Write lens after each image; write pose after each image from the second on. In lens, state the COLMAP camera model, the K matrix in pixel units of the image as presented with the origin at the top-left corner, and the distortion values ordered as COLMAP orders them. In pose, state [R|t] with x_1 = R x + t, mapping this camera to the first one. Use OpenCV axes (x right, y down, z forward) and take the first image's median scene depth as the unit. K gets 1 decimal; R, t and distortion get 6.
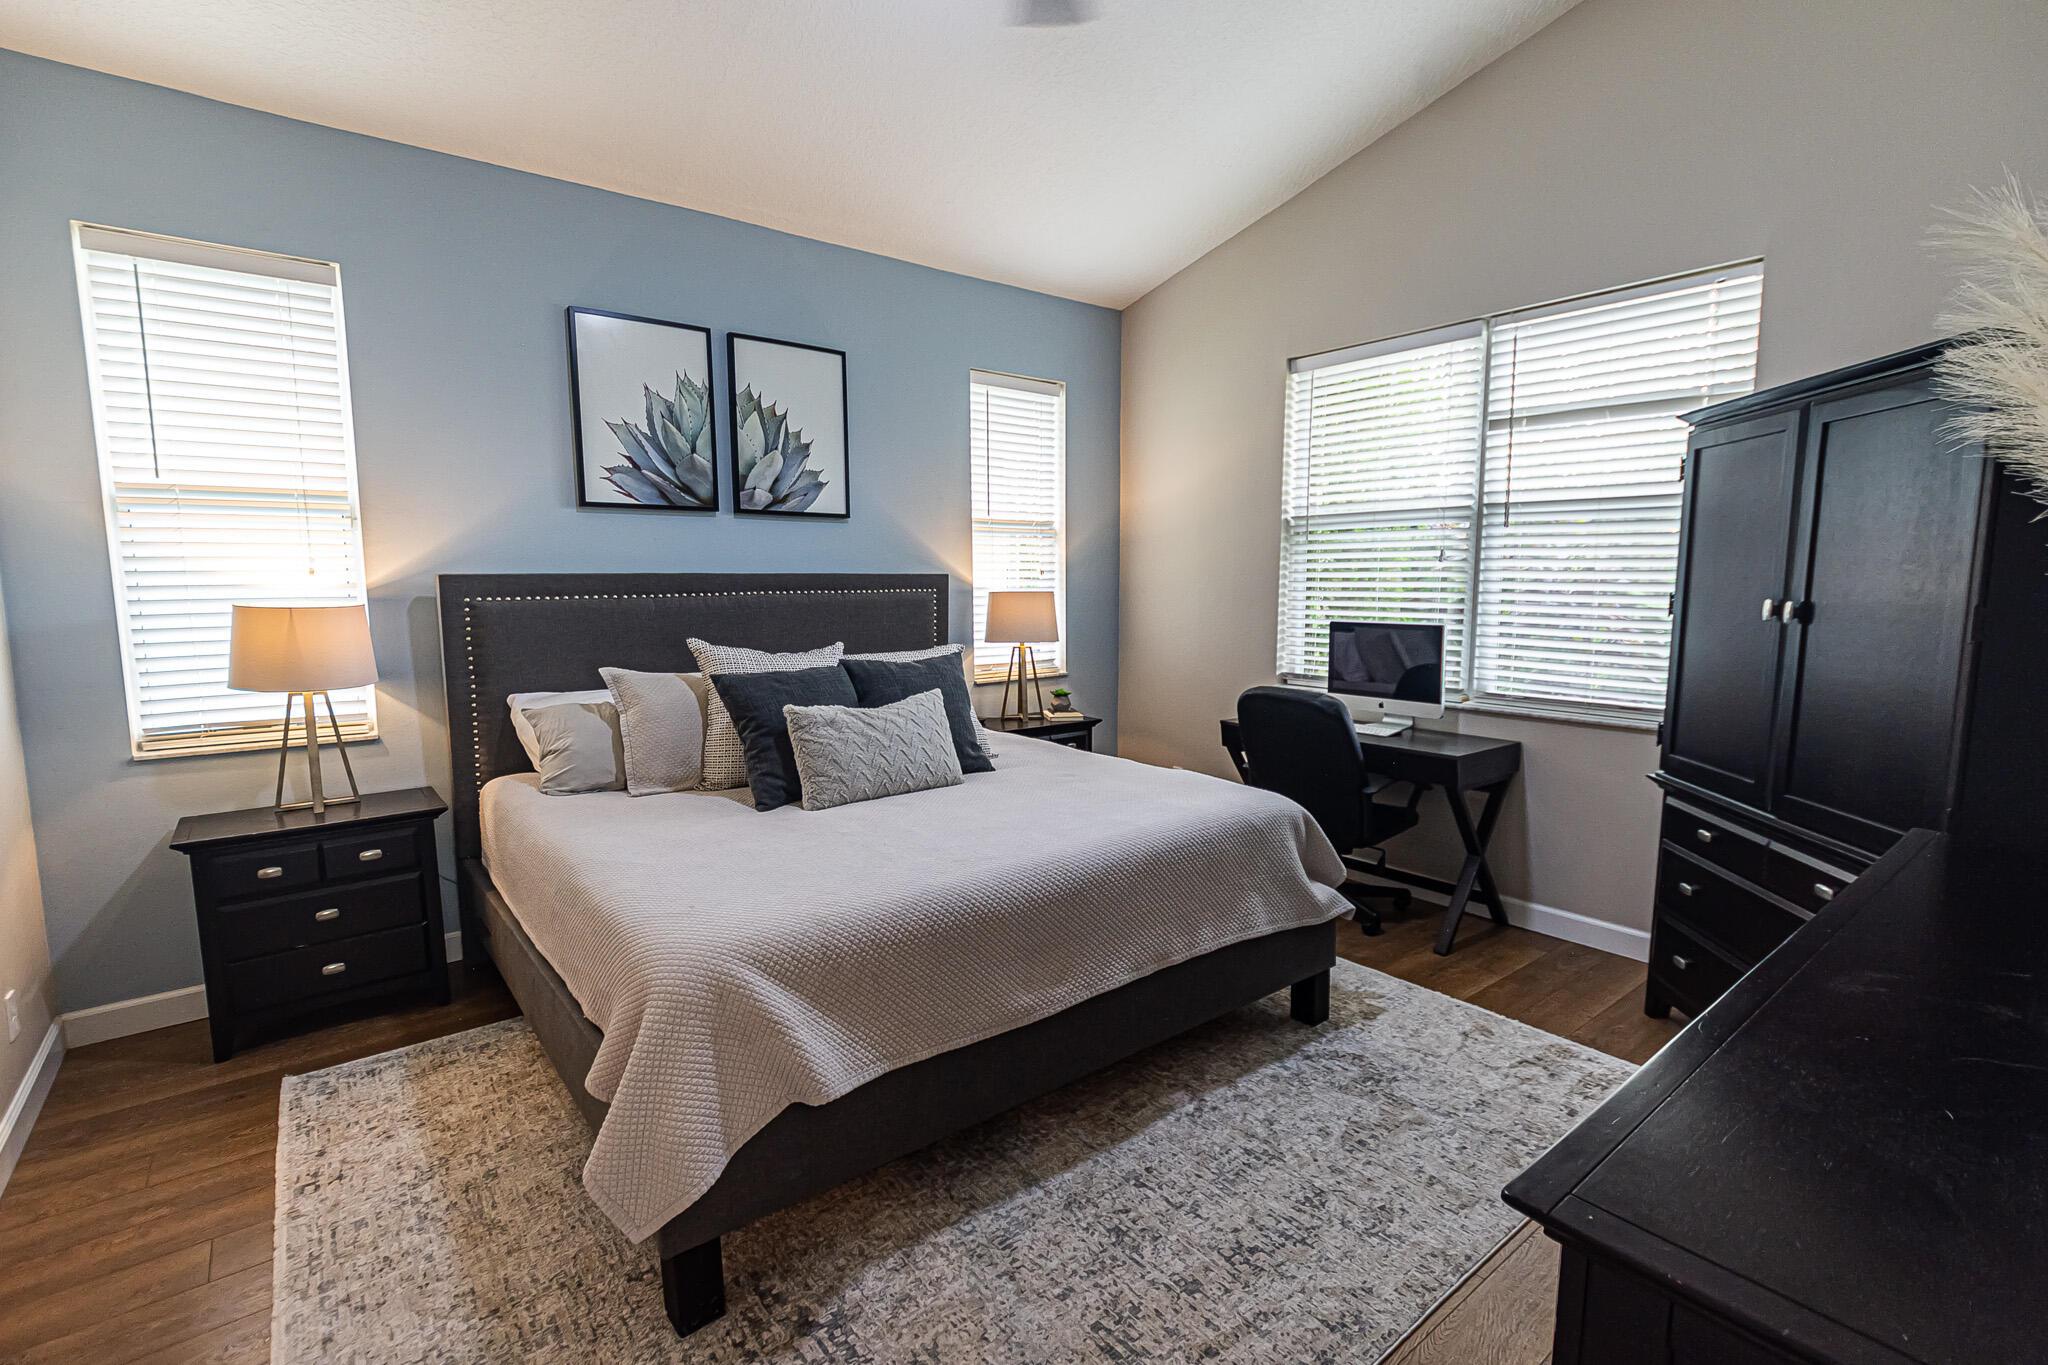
lens RADIAL K [[935.2, 0, 1027.4], [0, 935.2, 685.5], [0, 0, 1]] dist [0.003806, -0.002030]
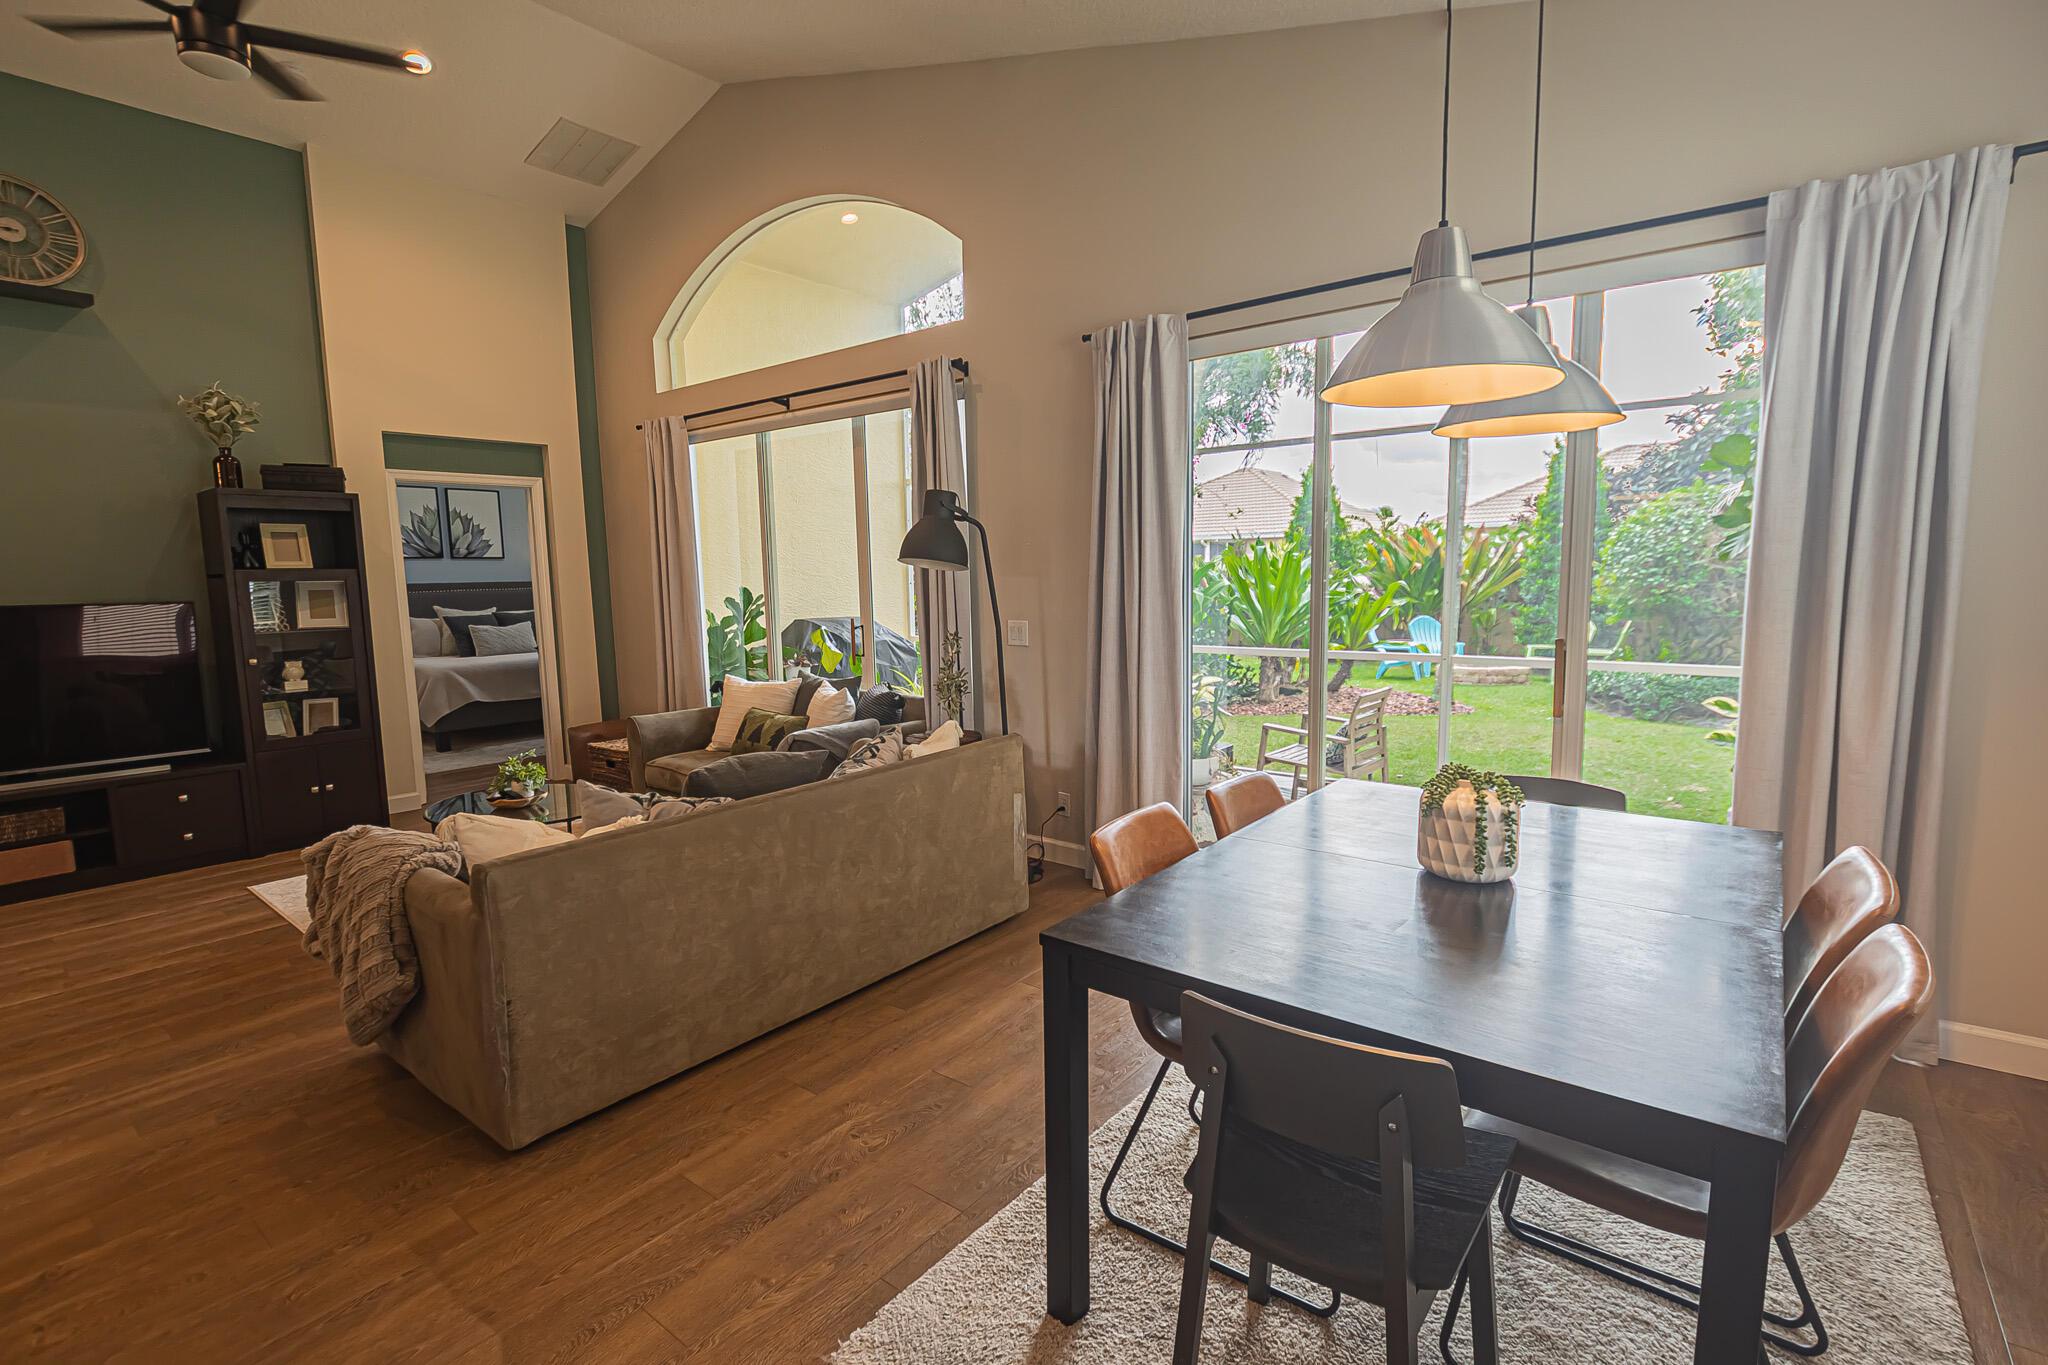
lens RADIAL K [[935.2, 0, 1022.9], [0, 935.2, 678.7], [0, 0, 1]] dist [0.003806, -0.002030]
pose [[0.974277, -0.040858, 0.221621, 0.651214], [0.042470, 0.999095, -0.002513, 0.223161], [-0.221317, 0.011861, 0.975130, -1.898782]]
